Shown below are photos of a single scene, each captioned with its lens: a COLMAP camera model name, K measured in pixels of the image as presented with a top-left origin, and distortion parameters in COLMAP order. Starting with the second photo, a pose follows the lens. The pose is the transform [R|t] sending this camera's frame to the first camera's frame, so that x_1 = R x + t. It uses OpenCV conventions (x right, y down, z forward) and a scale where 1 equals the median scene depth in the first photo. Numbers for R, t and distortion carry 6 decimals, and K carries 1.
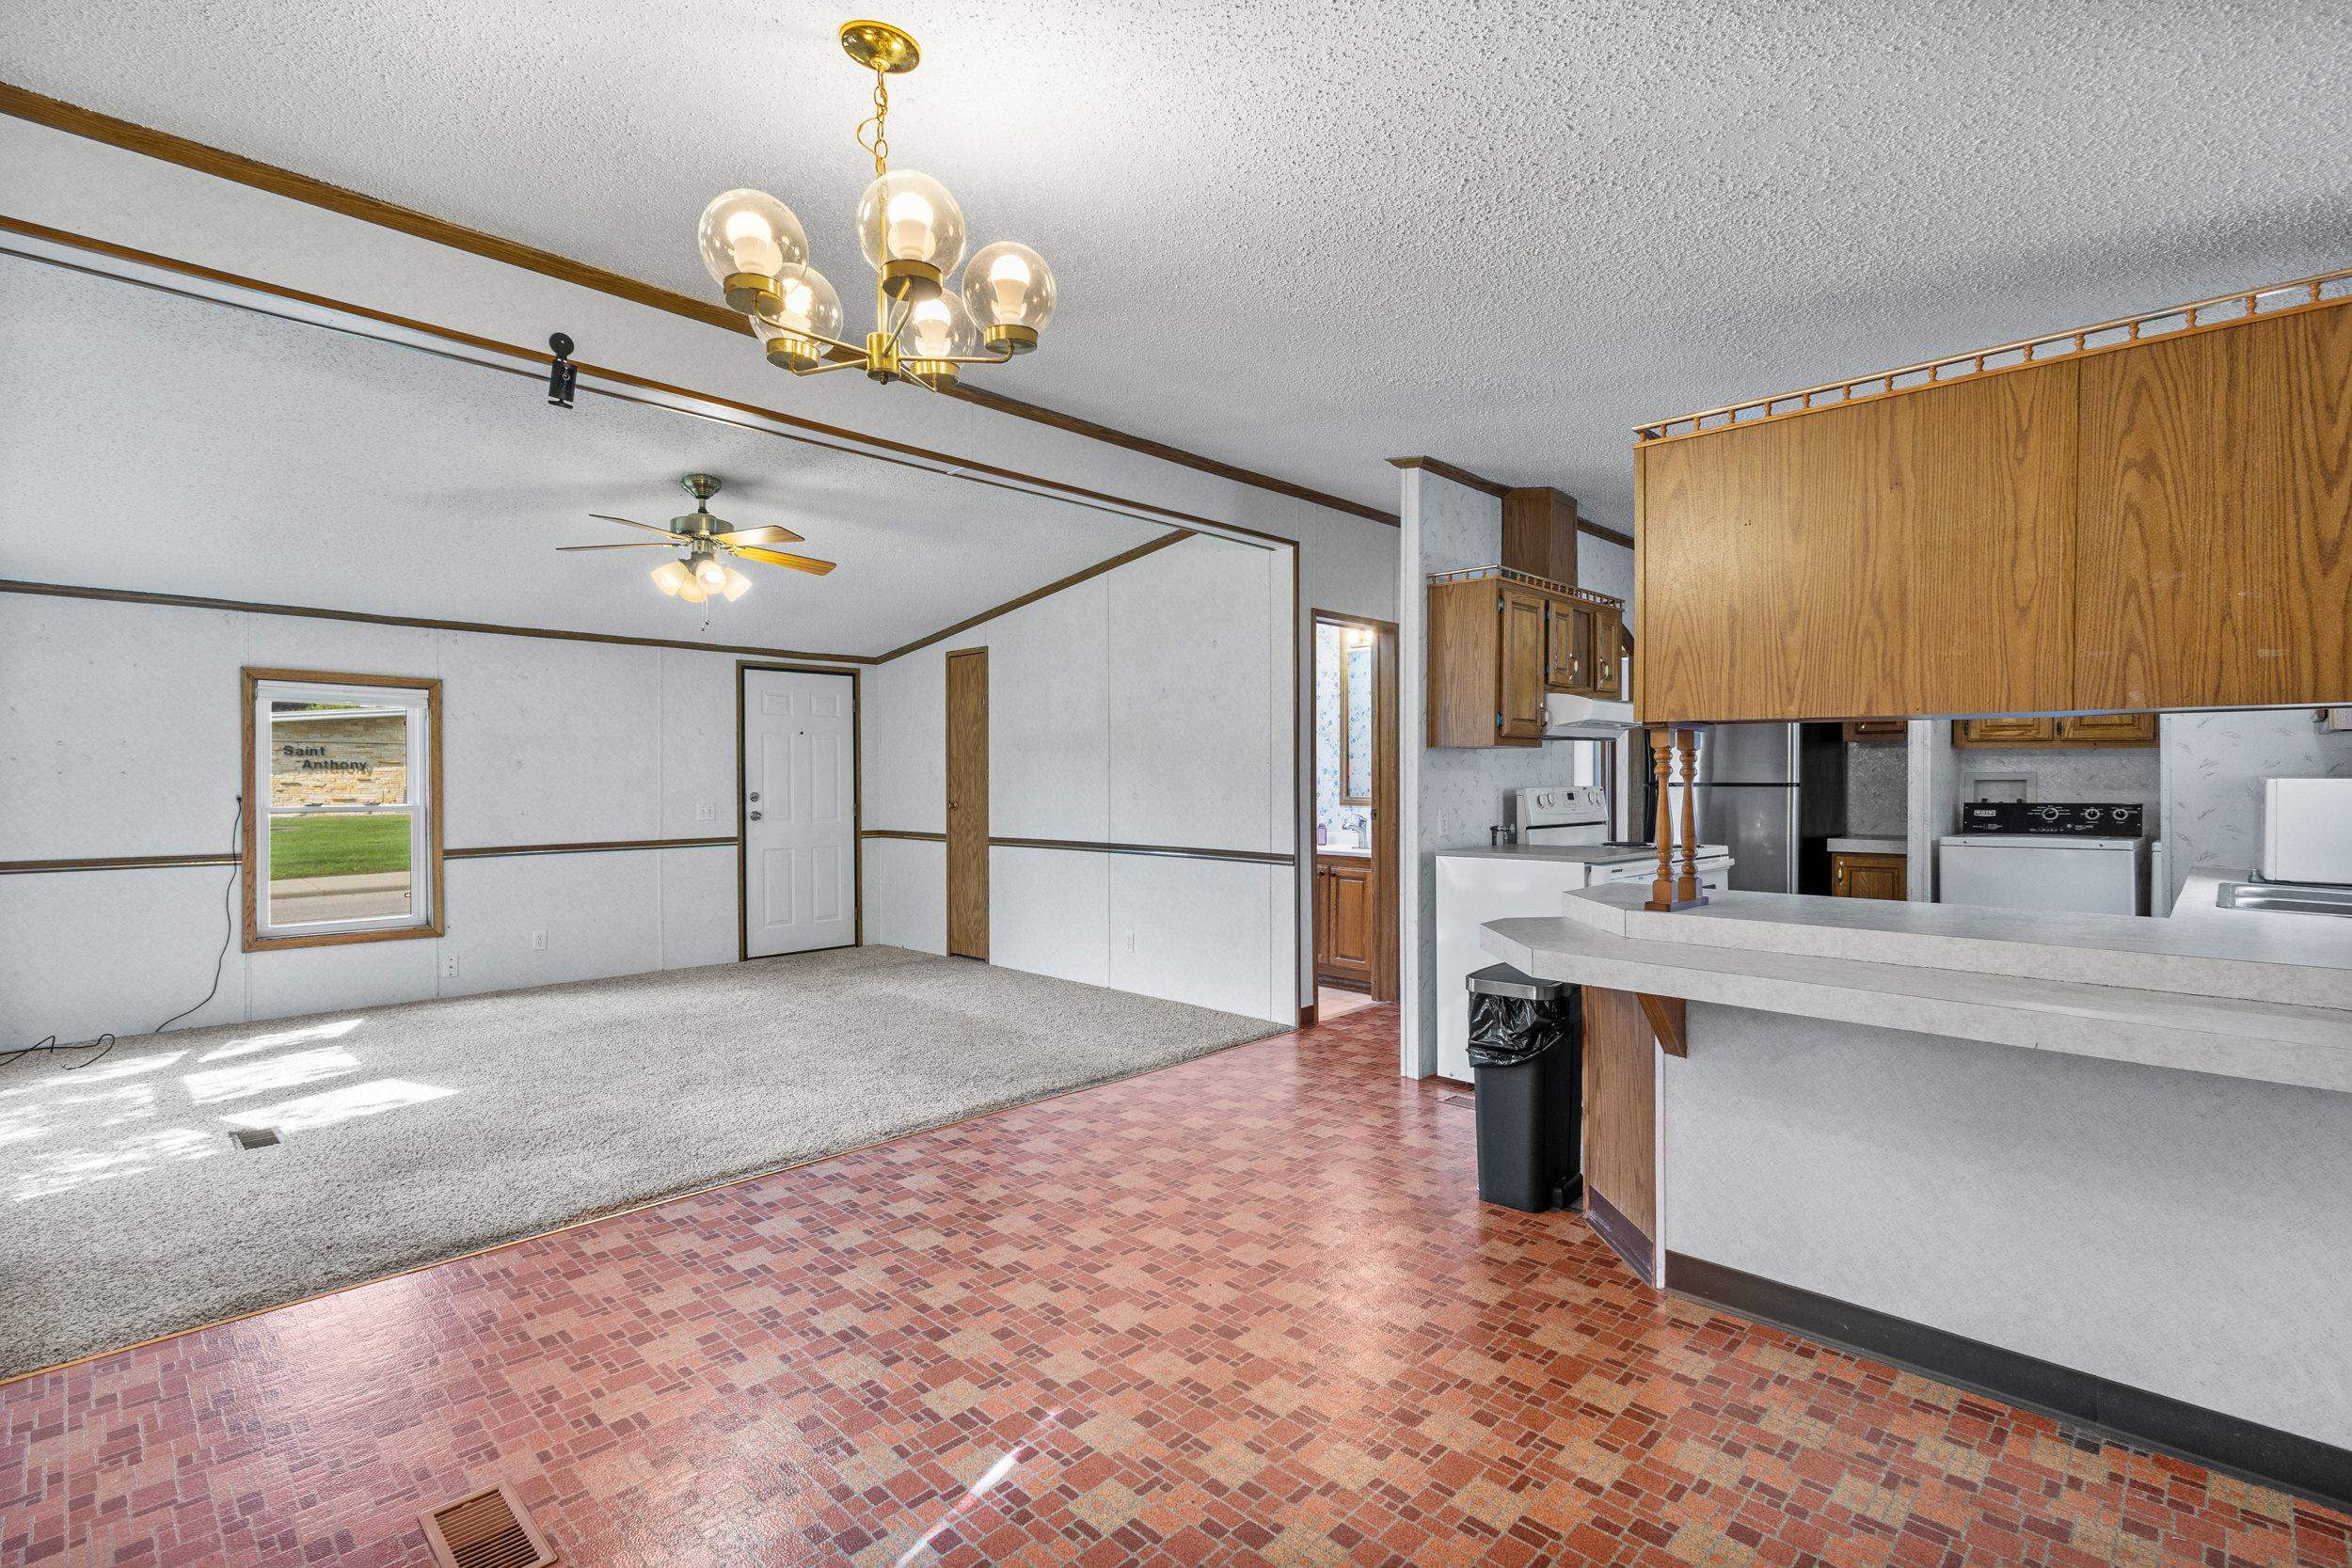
lens RADIAL K [[1082.3, 0, 1164.1], [0, 1082.3, 784.1], [0, 0, 1]] dist [0.004690, 0.000827]
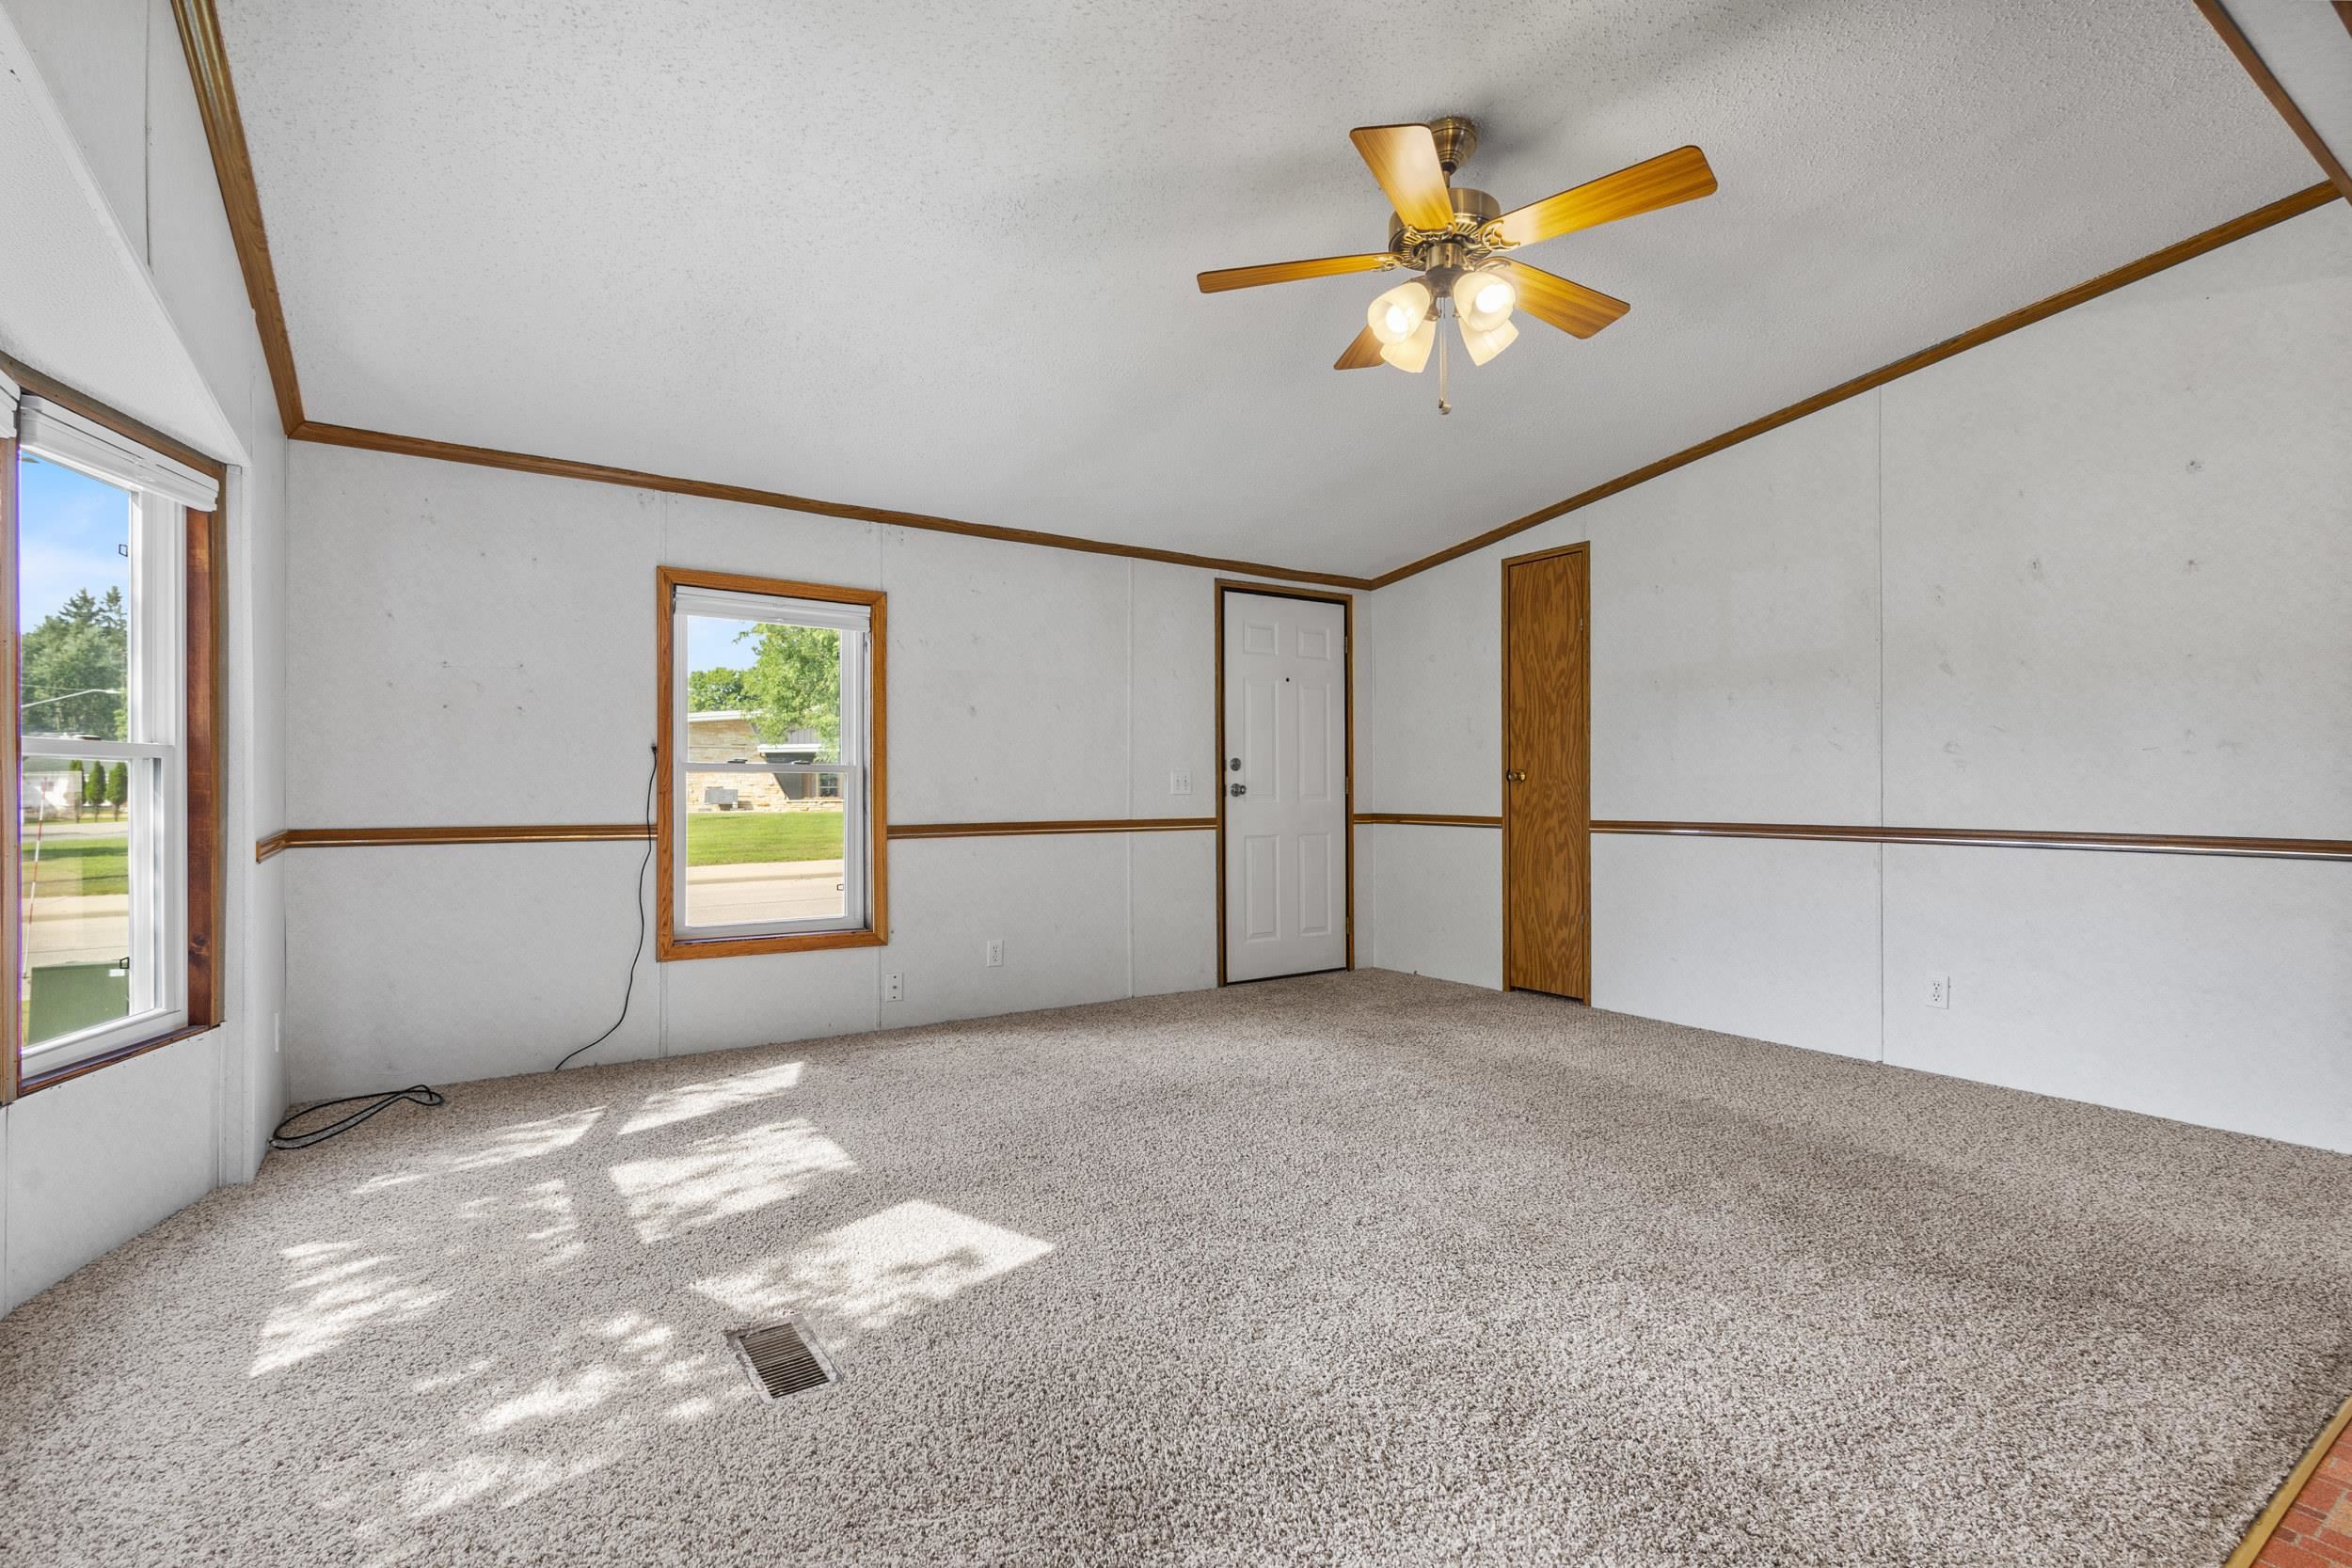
lens RADIAL K [[1087.1, 0, 1172.2], [0, 1087.1, 783.2], [0, 0, 1]] dist [0.002054, -0.000350]
pose [[0.980901, 0.002494, -0.194490, -0.368905], [-0.003827, 0.999972, -0.006479, 0.039589], [0.194468, 0.007099, 0.980883, 0.354014]]
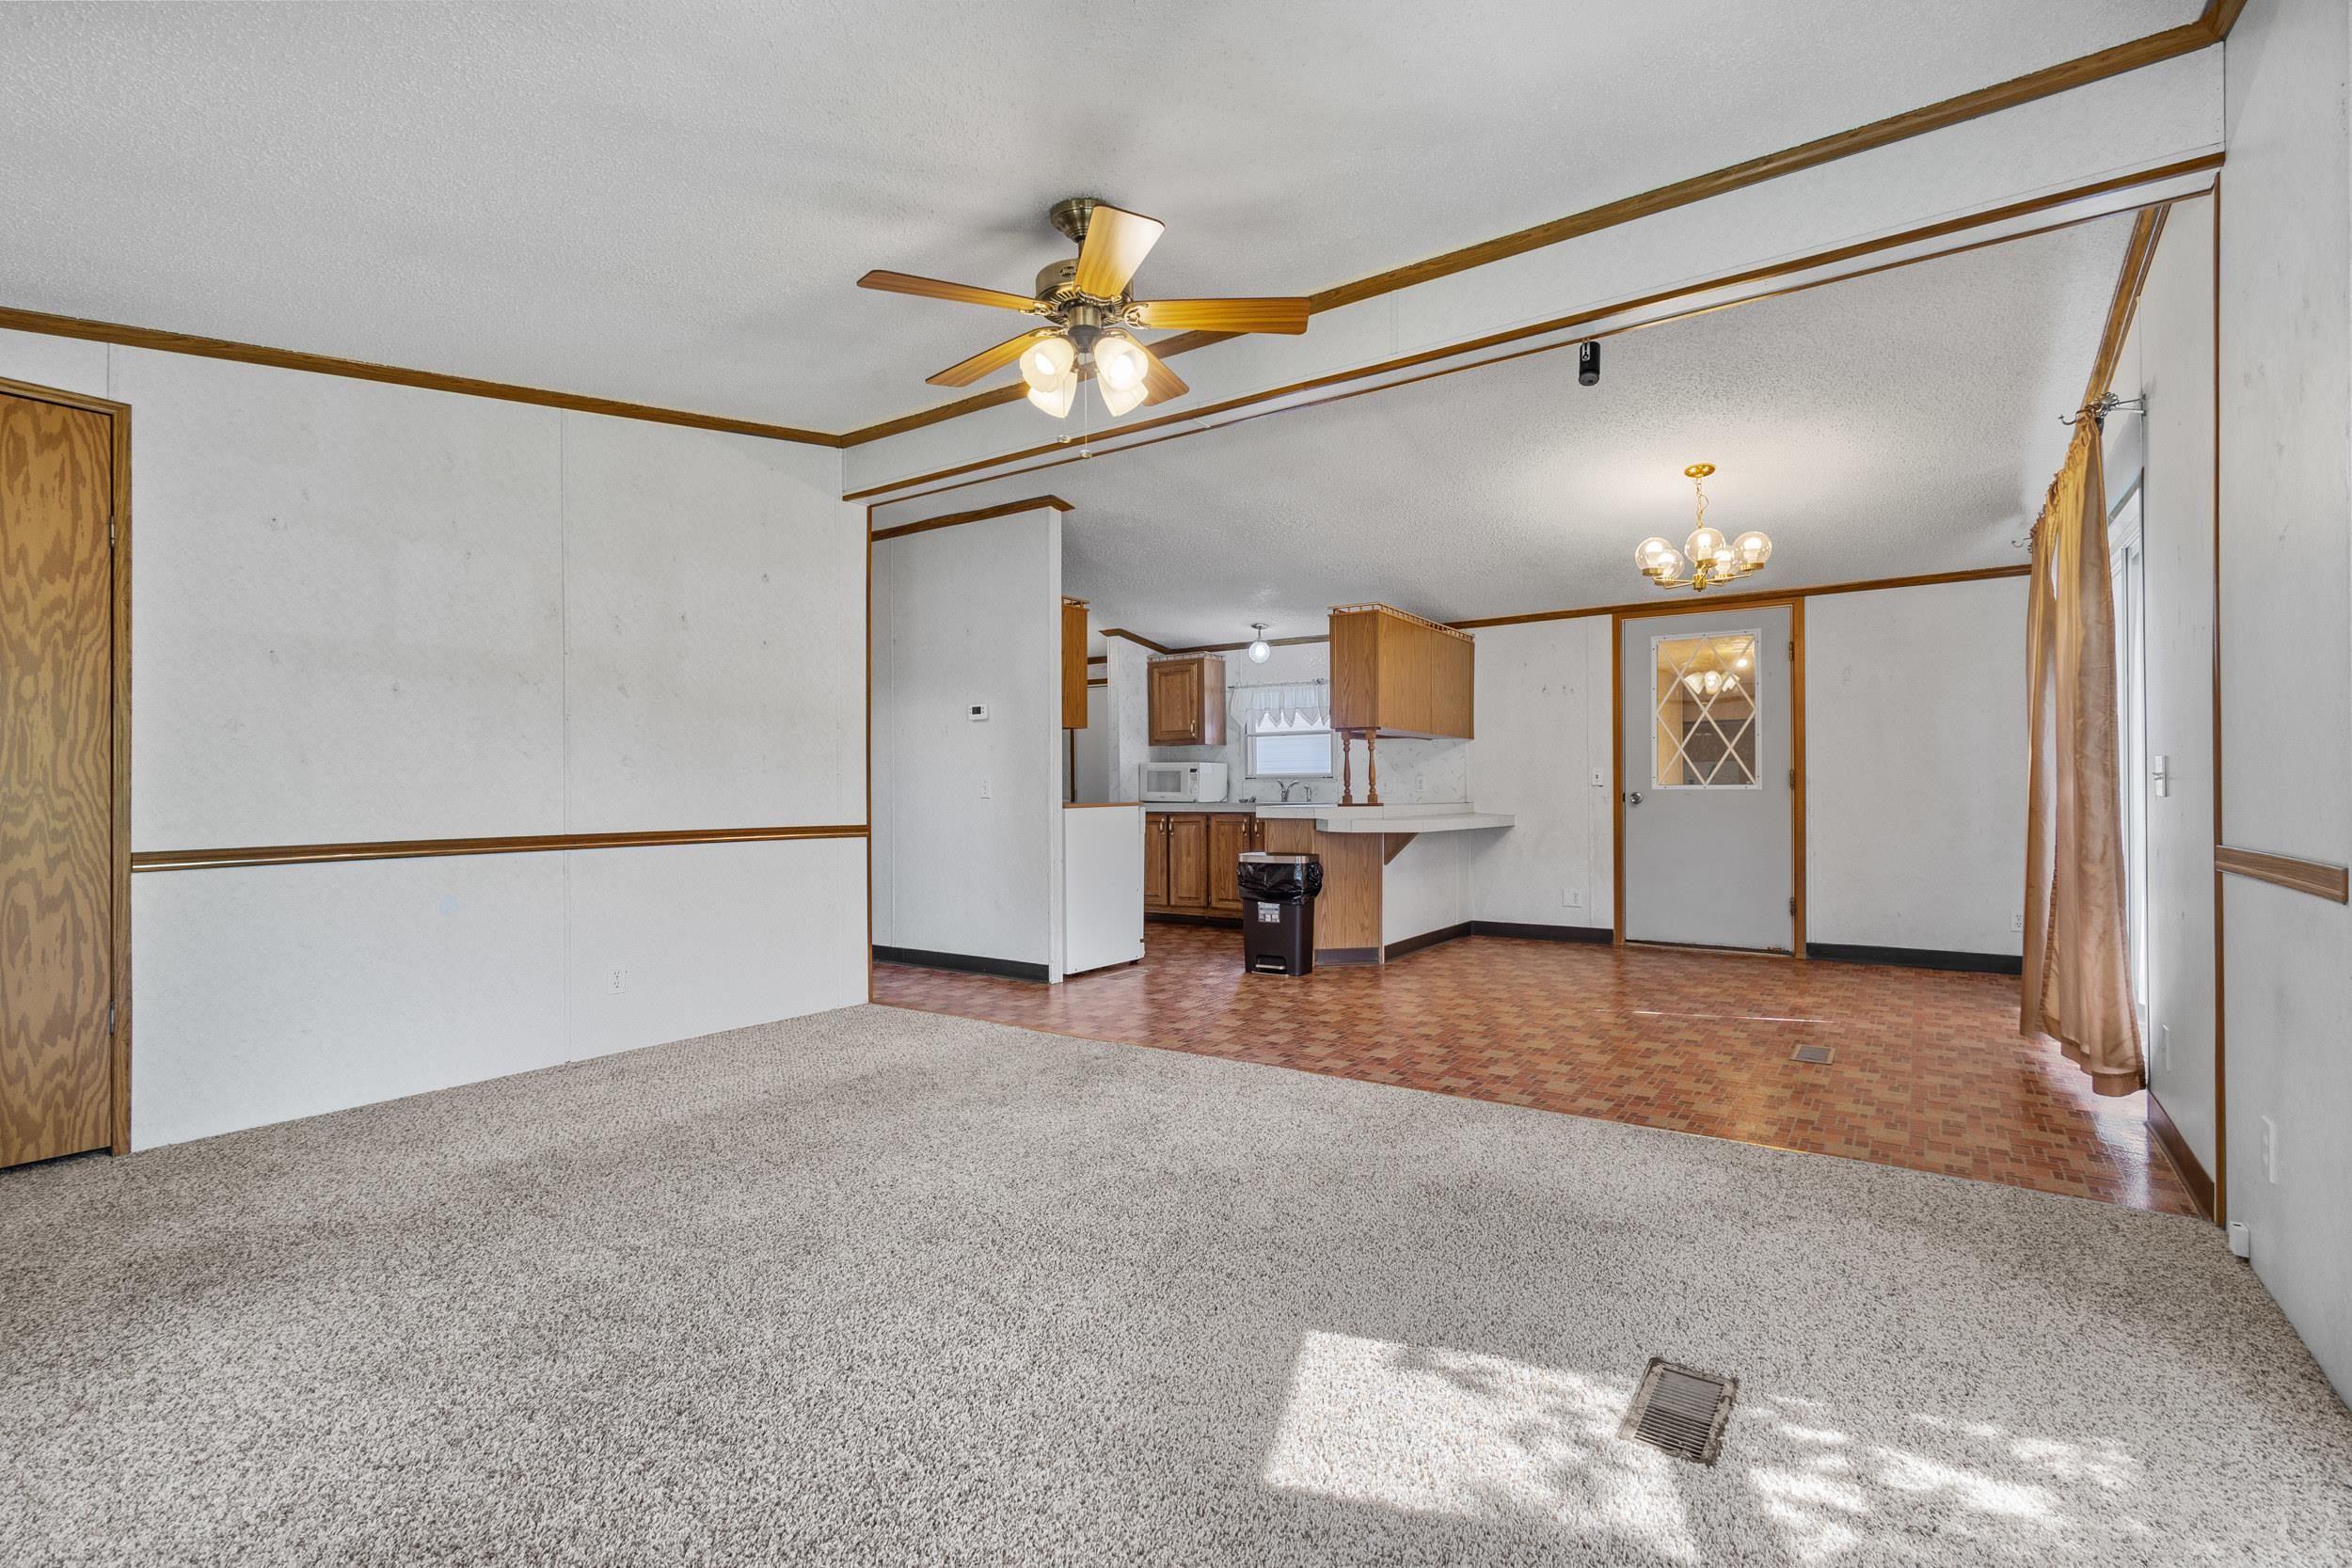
lens RADIAL K [[1071.7, 0, 1176.0], [0, 1071.7, 784.0], [0, 0, 1]] dist [0.002185, 0.000299]
pose [[-0.173896, 0.010976, 0.984703, -0.833854], [0.011591, 0.999891, -0.009099, 0.038911], [-0.984696, 0.009831, -0.174004, 0.859886]]
